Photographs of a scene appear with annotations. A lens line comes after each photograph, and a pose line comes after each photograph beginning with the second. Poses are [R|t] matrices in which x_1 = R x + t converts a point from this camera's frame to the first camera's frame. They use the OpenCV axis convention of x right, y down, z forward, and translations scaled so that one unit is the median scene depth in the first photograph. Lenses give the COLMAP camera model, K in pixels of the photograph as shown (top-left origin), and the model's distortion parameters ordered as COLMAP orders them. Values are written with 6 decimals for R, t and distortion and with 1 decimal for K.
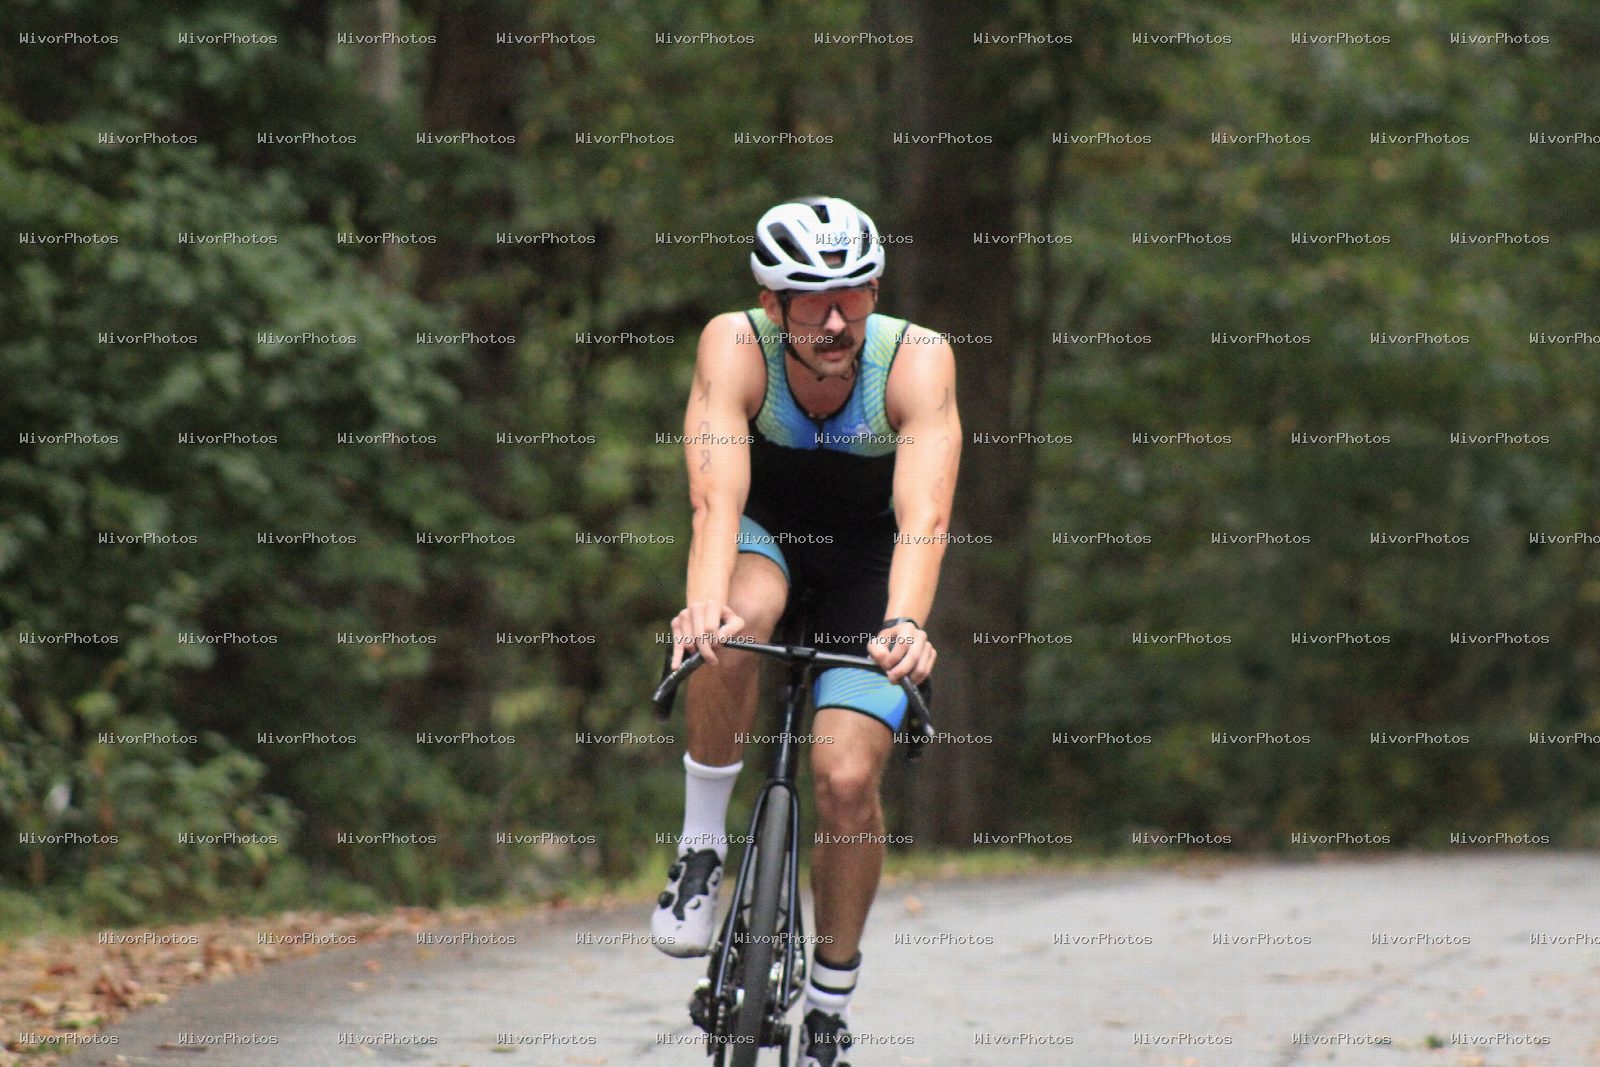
lens RADIAL K [[6276.5, 0, 800.0], [0, 6276.5, 533.5], [0, 0, 1]] dist [-0.052367, 9.111799]
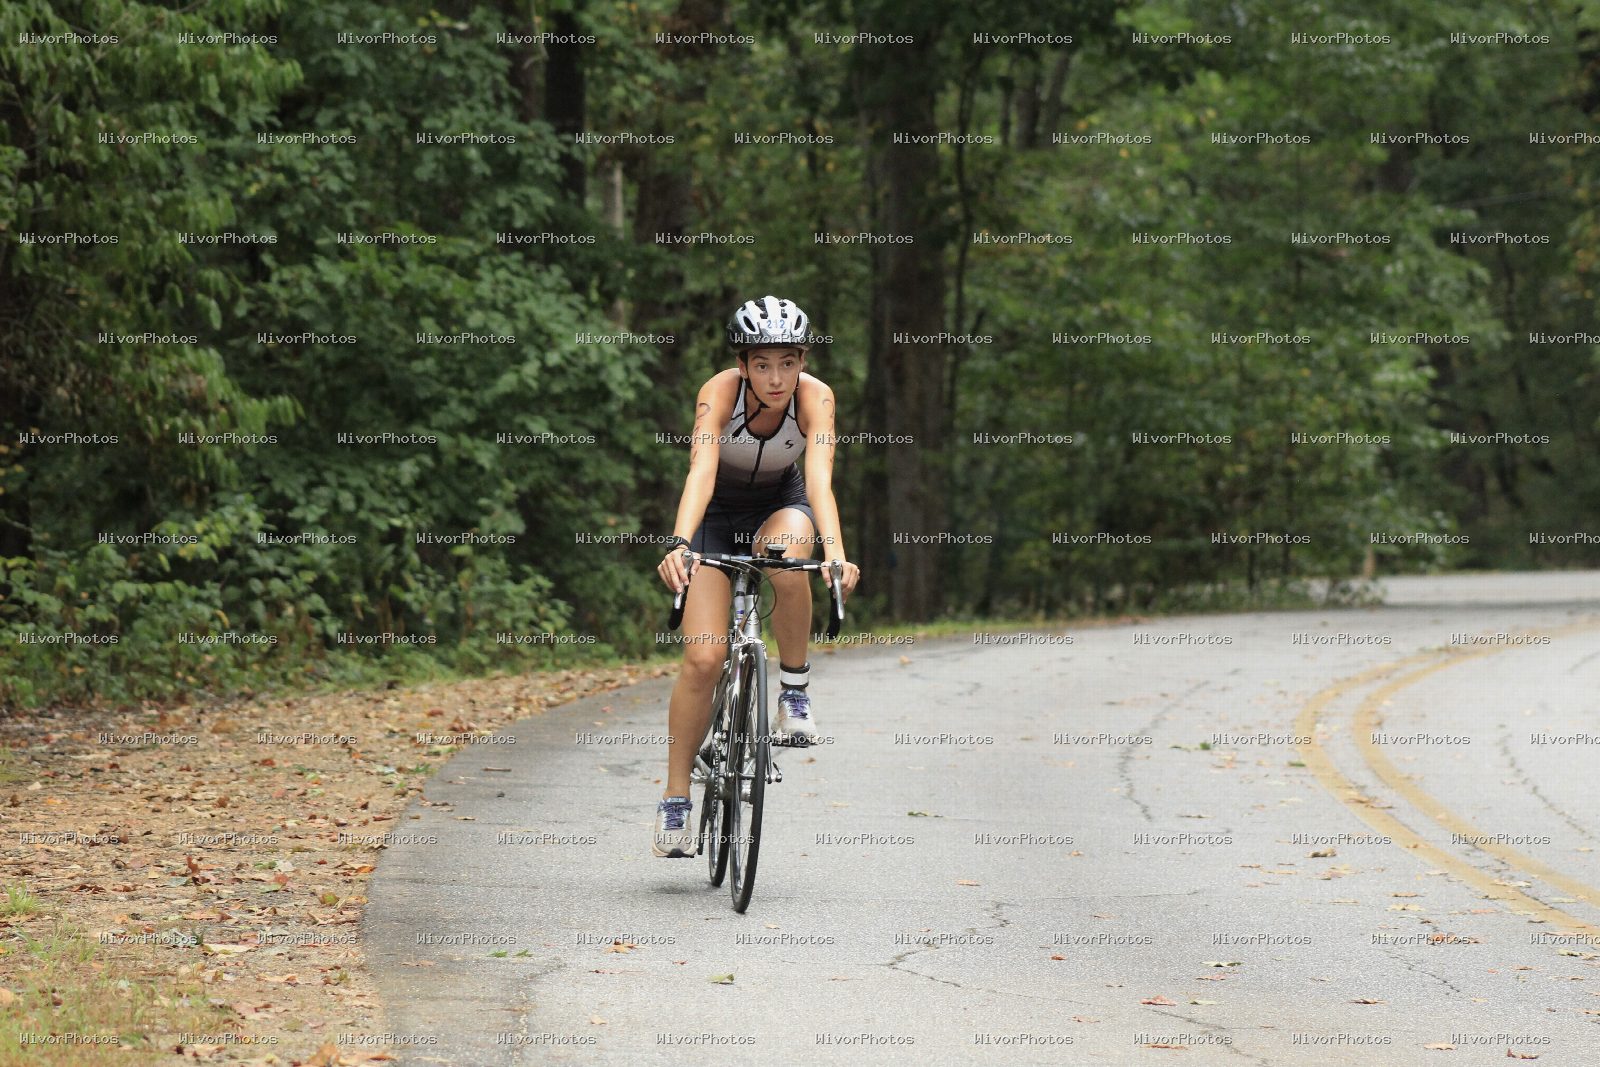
lens RADIAL K [[6276.5, 0, 800.0], [0, 6276.5, 533.5], [0, 0, 1]] dist [-0.052367, 9.111799]
pose [[0.999633, -0.014674, -0.022755, 0.031624], [0.014279, 0.999746, -0.017416, 0.057010], [0.023005, 0.017085, 0.999589, -0.883891]]
